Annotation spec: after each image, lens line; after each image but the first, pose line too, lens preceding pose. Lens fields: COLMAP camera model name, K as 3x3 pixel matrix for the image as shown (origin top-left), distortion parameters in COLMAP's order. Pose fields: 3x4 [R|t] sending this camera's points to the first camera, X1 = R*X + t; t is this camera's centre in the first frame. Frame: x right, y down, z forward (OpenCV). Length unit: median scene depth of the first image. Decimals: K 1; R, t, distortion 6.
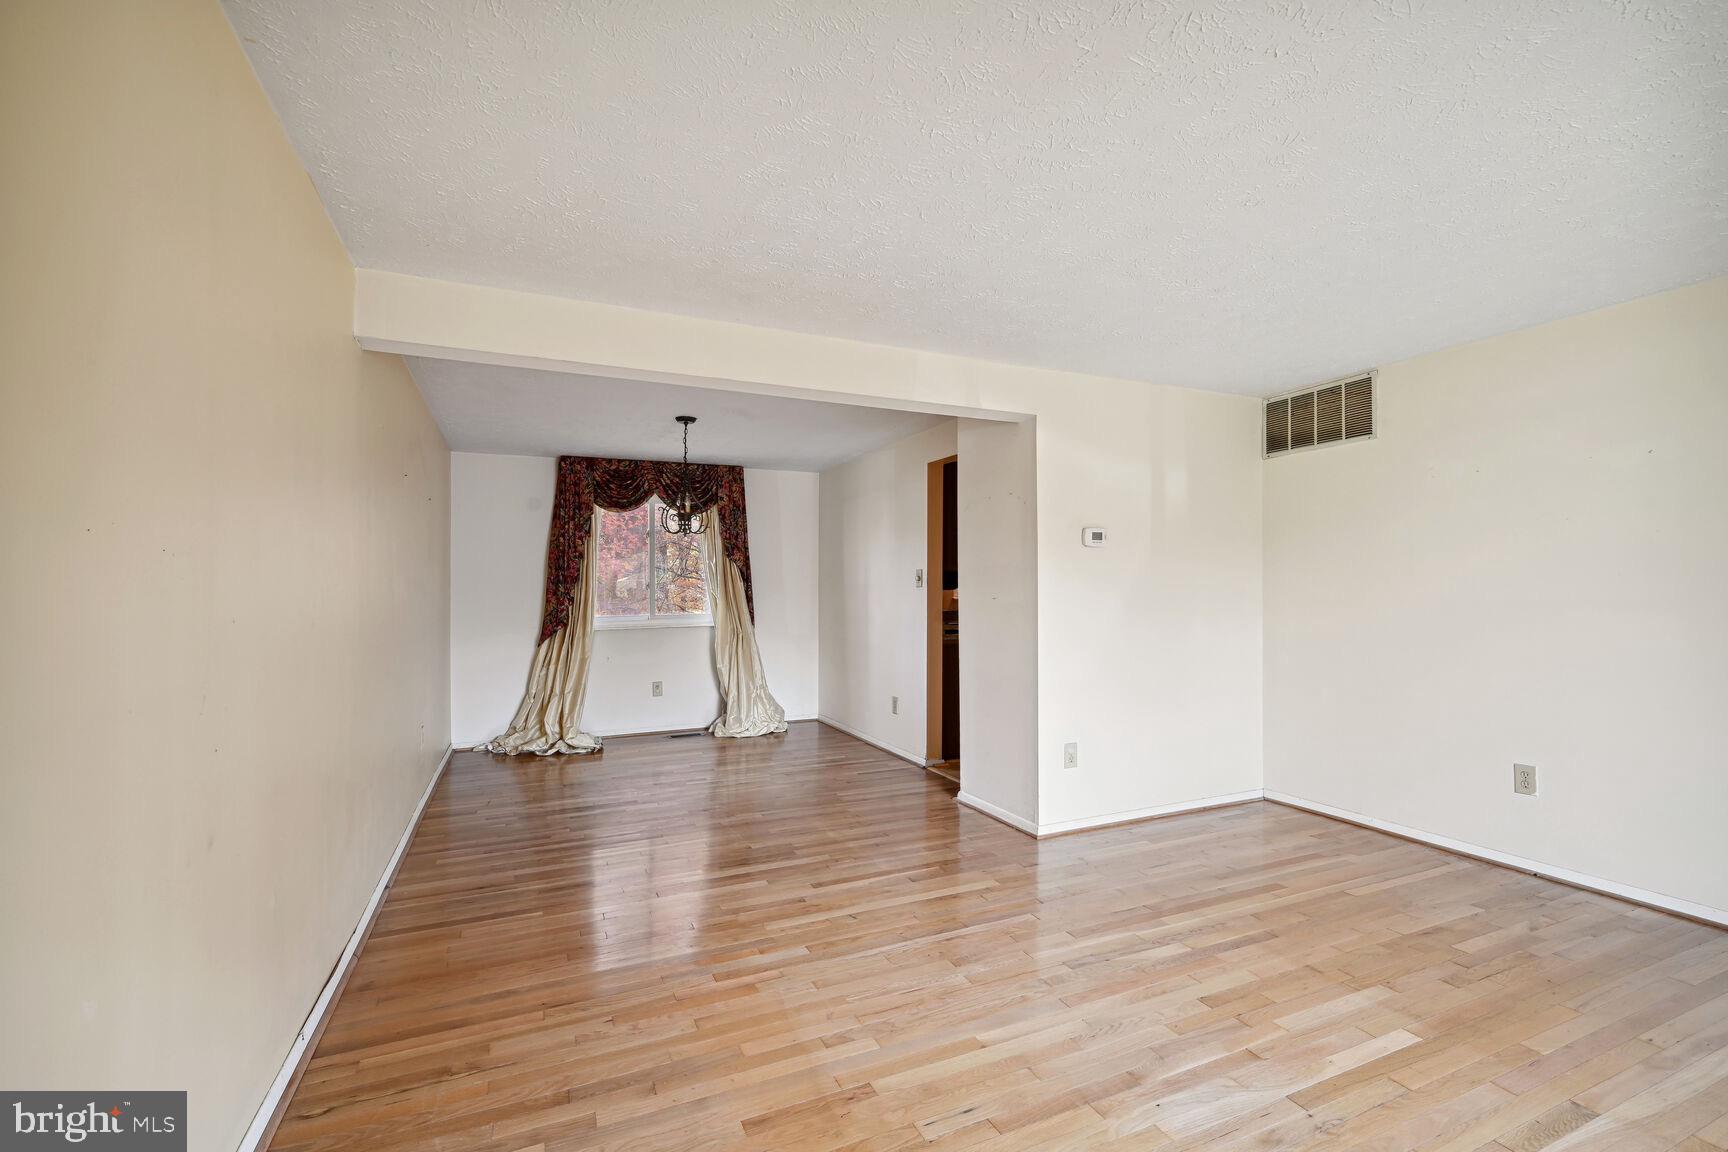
lens RADIAL K [[757.1, 0, 869.2], [0, 757.1, 582.4], [0, 0, 1]] dist [0.001532, 0.000665]
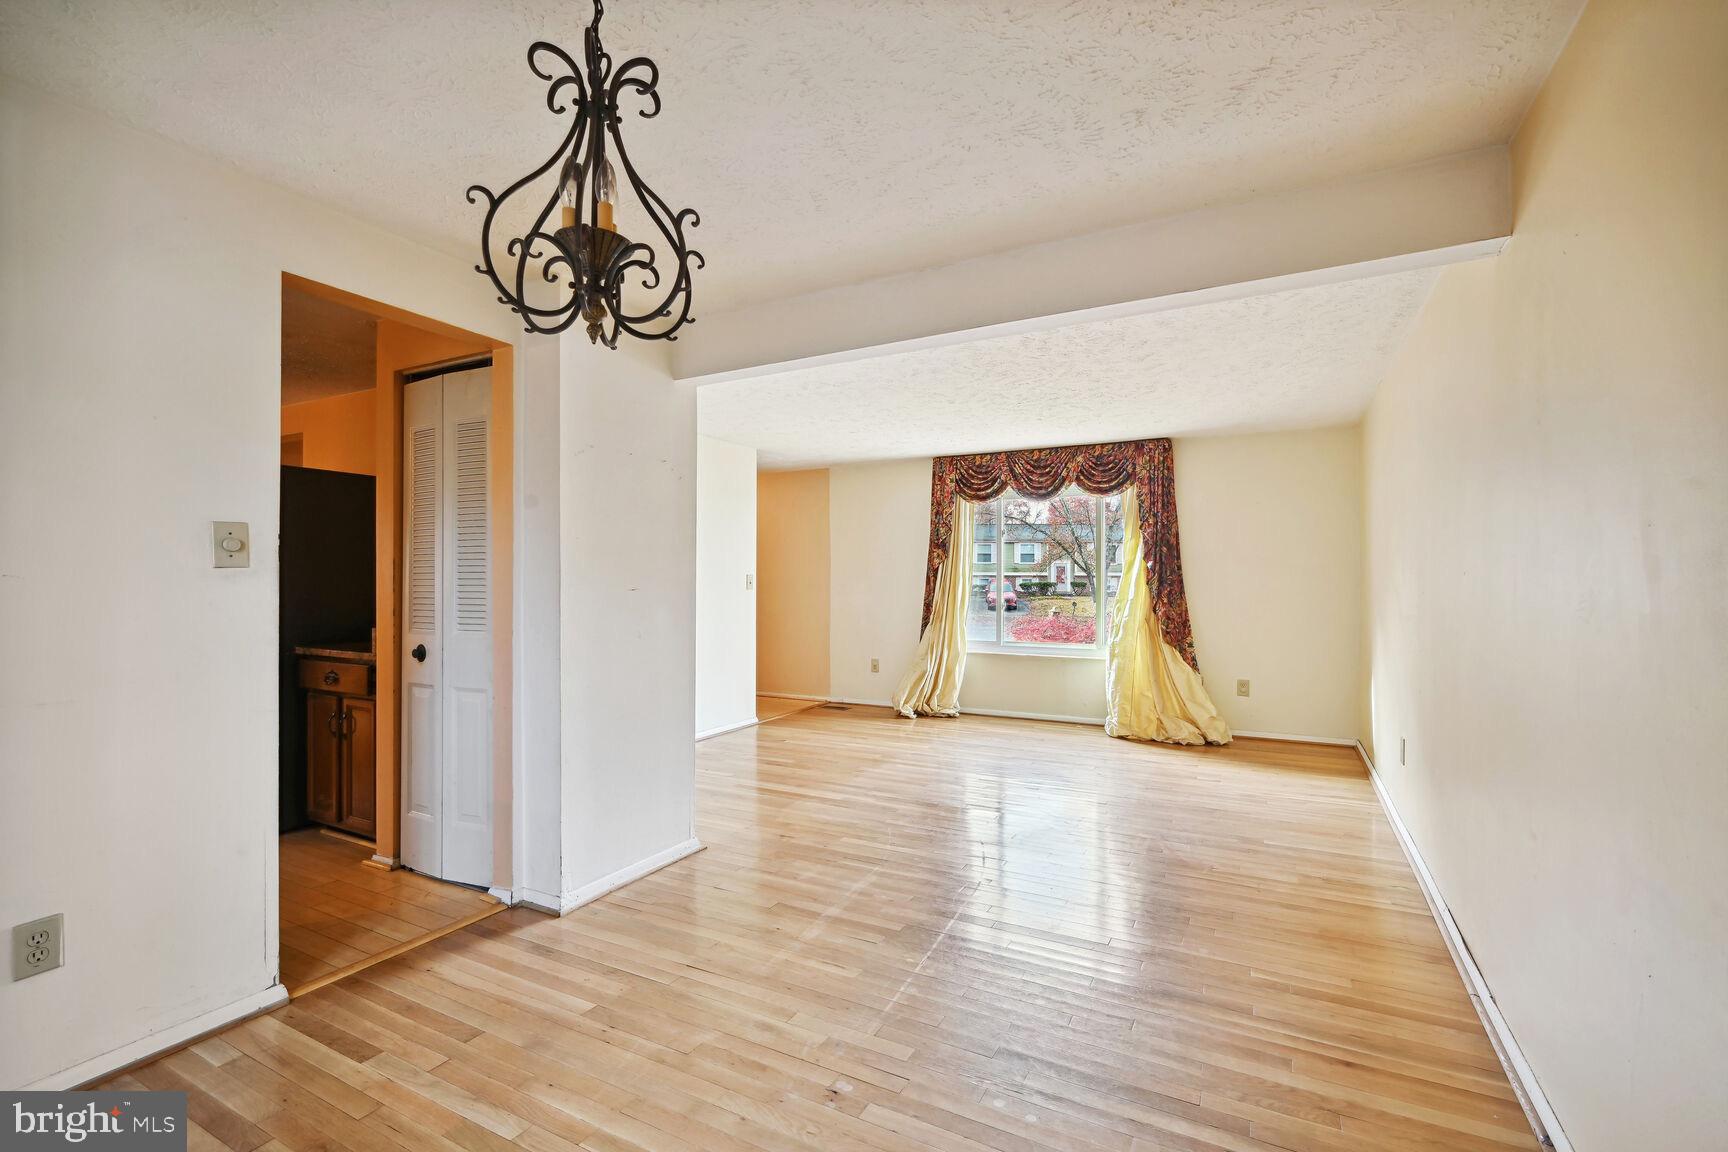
lens RADIAL K [[757.1, 0, 869.2], [0, 757.1, 582.4], [0, 0, 1]] dist [0.001532, 0.000665]
pose [[-0.607523, 0.004596, 0.794288, -0.601239], [-0.006297, 0.999924, -0.010601, 0.020646], [-0.794277, -0.011442, -0.607448, 1.321454]]
